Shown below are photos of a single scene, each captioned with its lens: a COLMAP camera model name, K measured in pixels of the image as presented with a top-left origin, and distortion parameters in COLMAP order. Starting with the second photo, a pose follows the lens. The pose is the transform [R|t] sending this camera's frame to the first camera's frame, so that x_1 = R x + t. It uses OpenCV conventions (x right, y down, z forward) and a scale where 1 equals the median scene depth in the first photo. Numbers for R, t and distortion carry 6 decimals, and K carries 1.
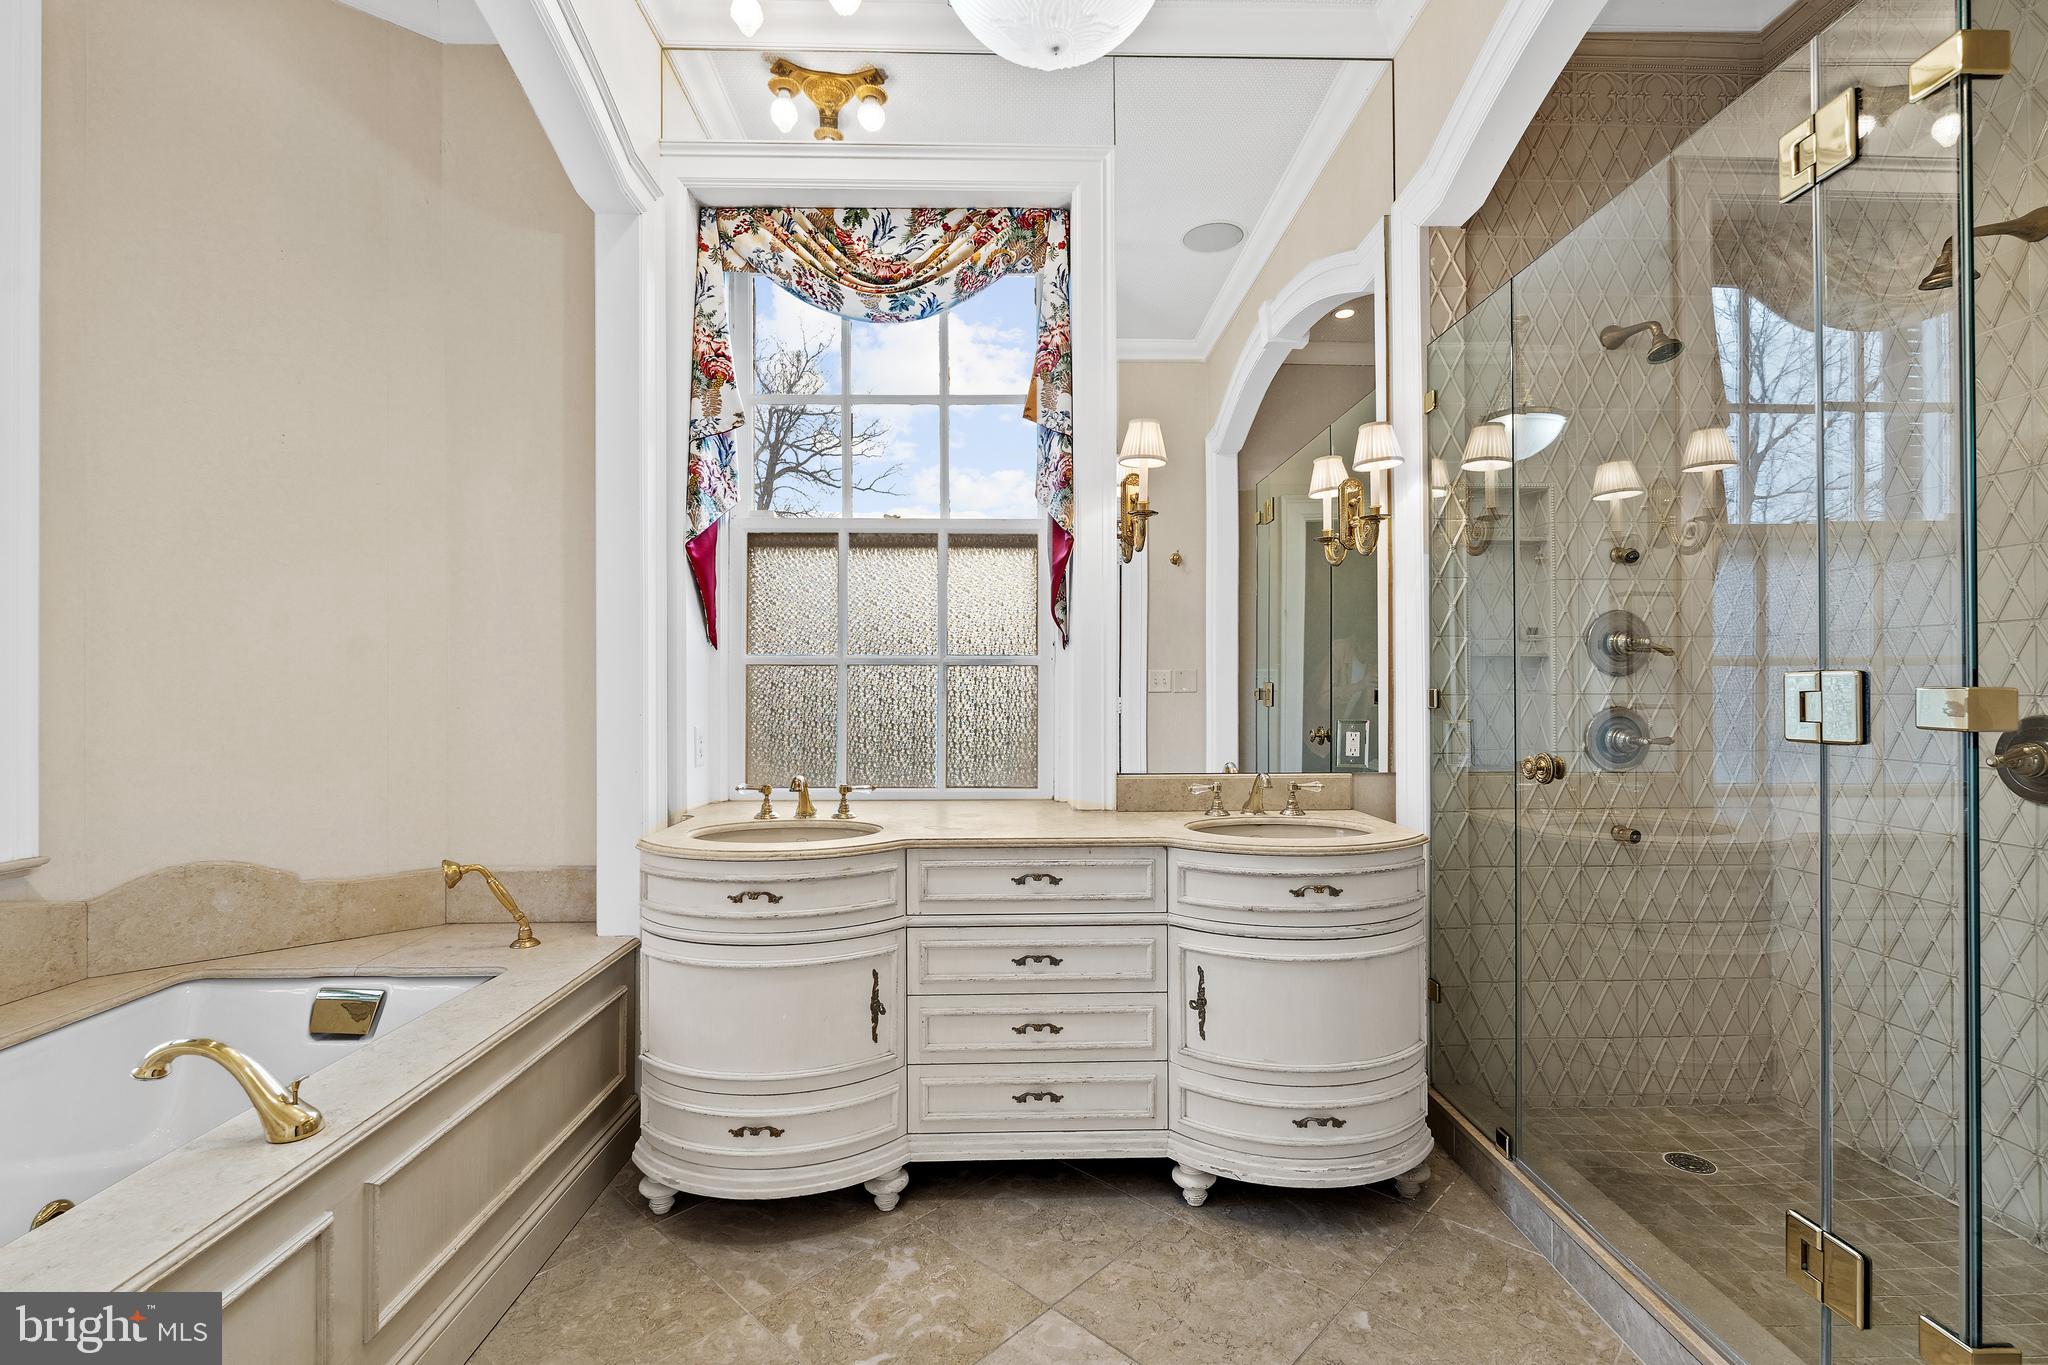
lens RADIAL K [[913.3, 0, 1022.4], [0, 913.3, 683.5], [0, 0, 1]] dist [-0.002620, -0.000392]
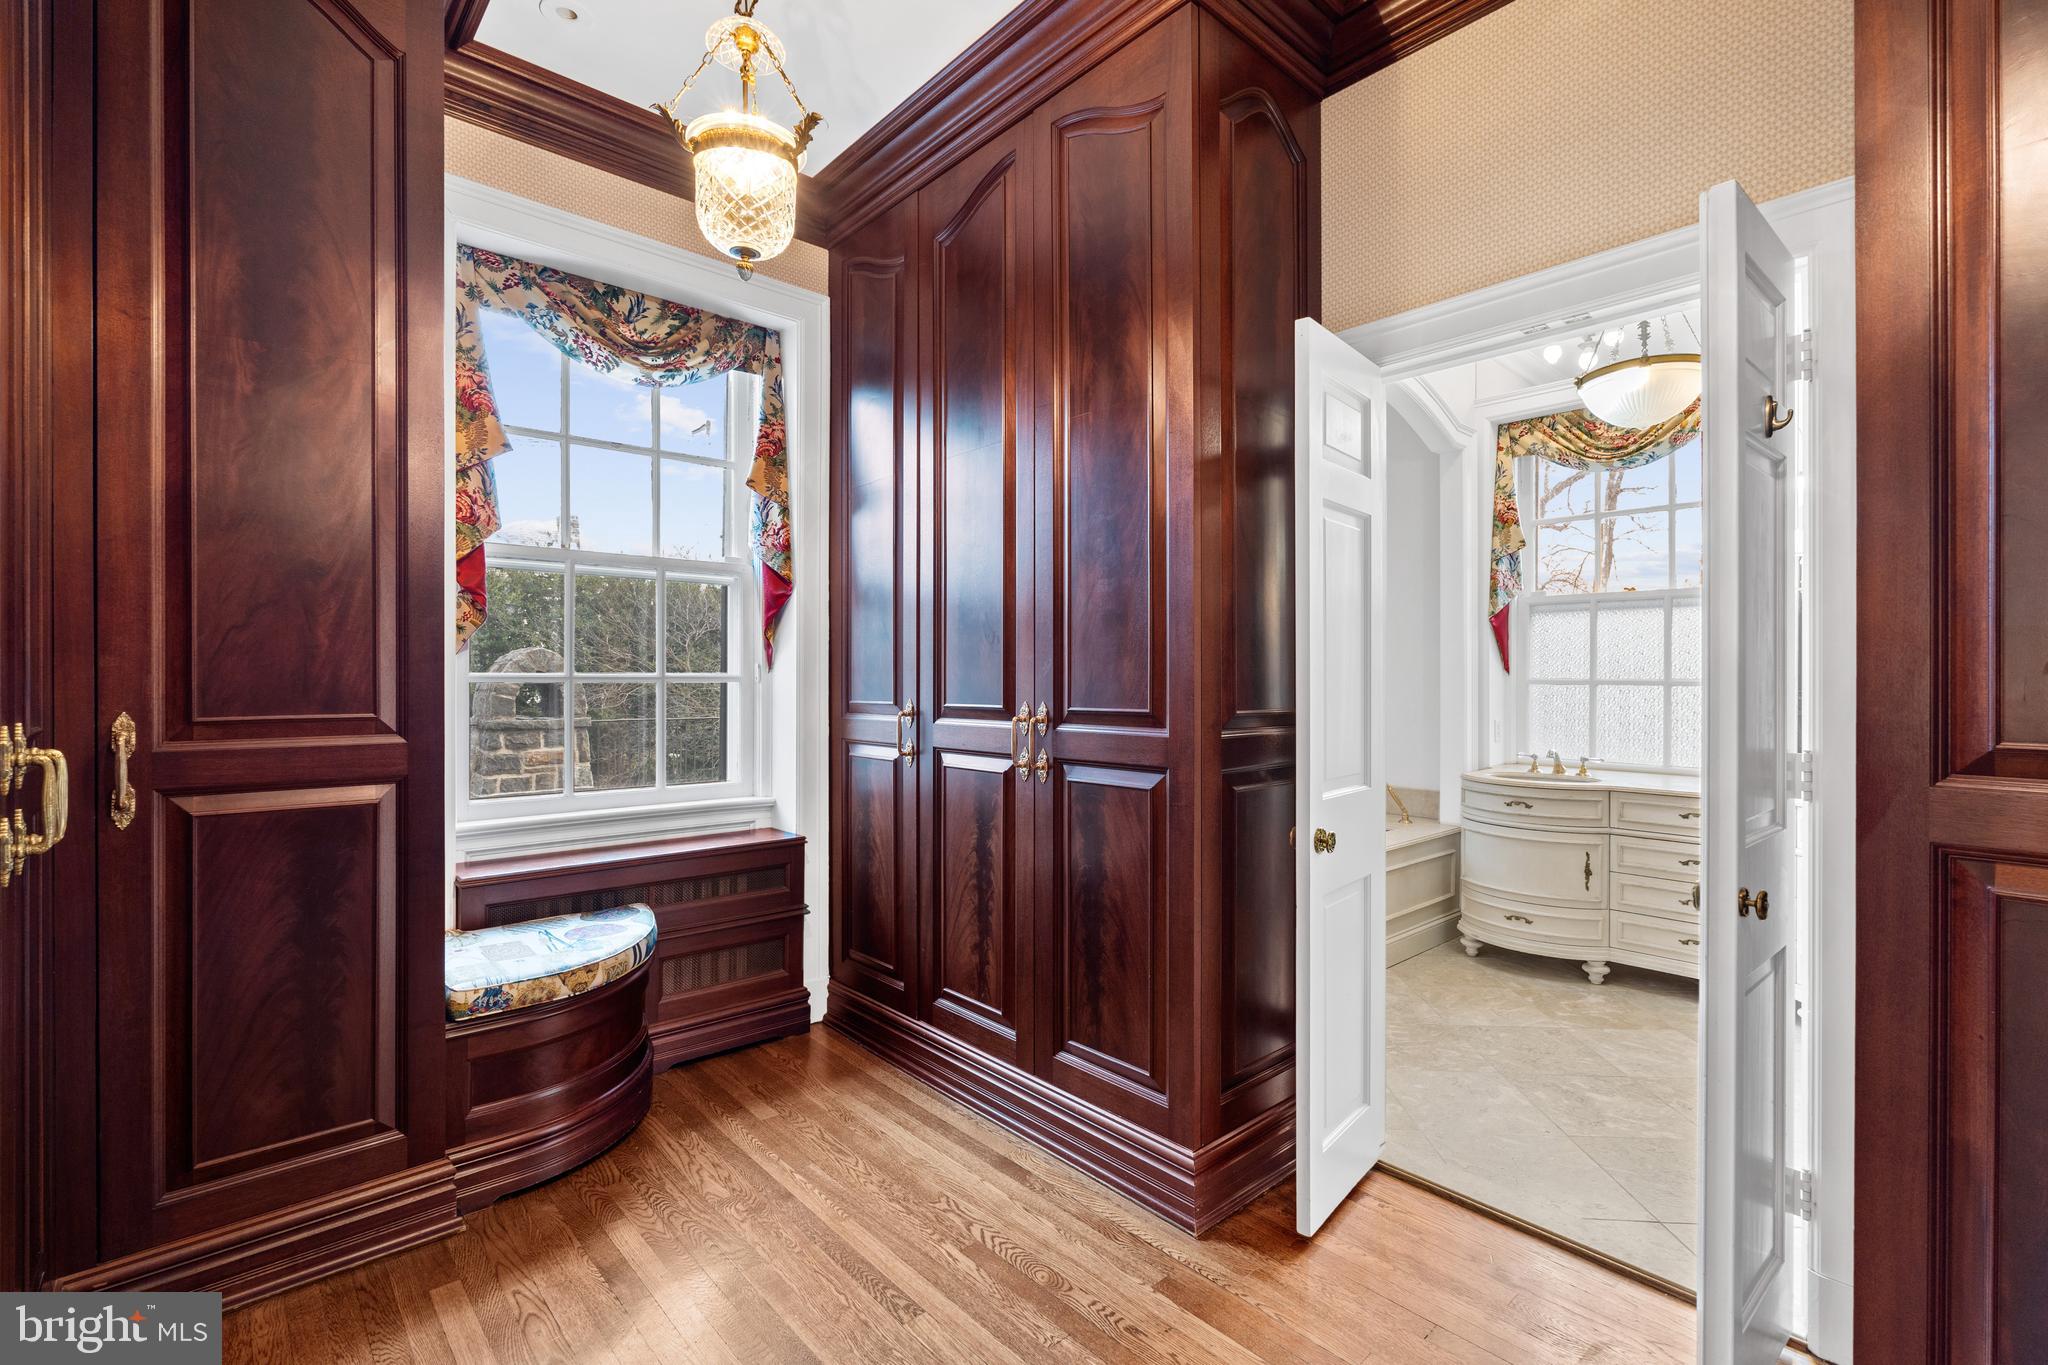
lens RADIAL K [[913.3, 0, 1024.8], [0, 913.3, 679.3], [0, 0, 1]] dist [-0.002620, -0.000392]
pose [[0.653357, 0.005882, -0.757027, 0.435974], [0.002996, 0.999942, 0.010355, -0.058364], [0.757044, -0.009034, 0.653301, -0.960452]]
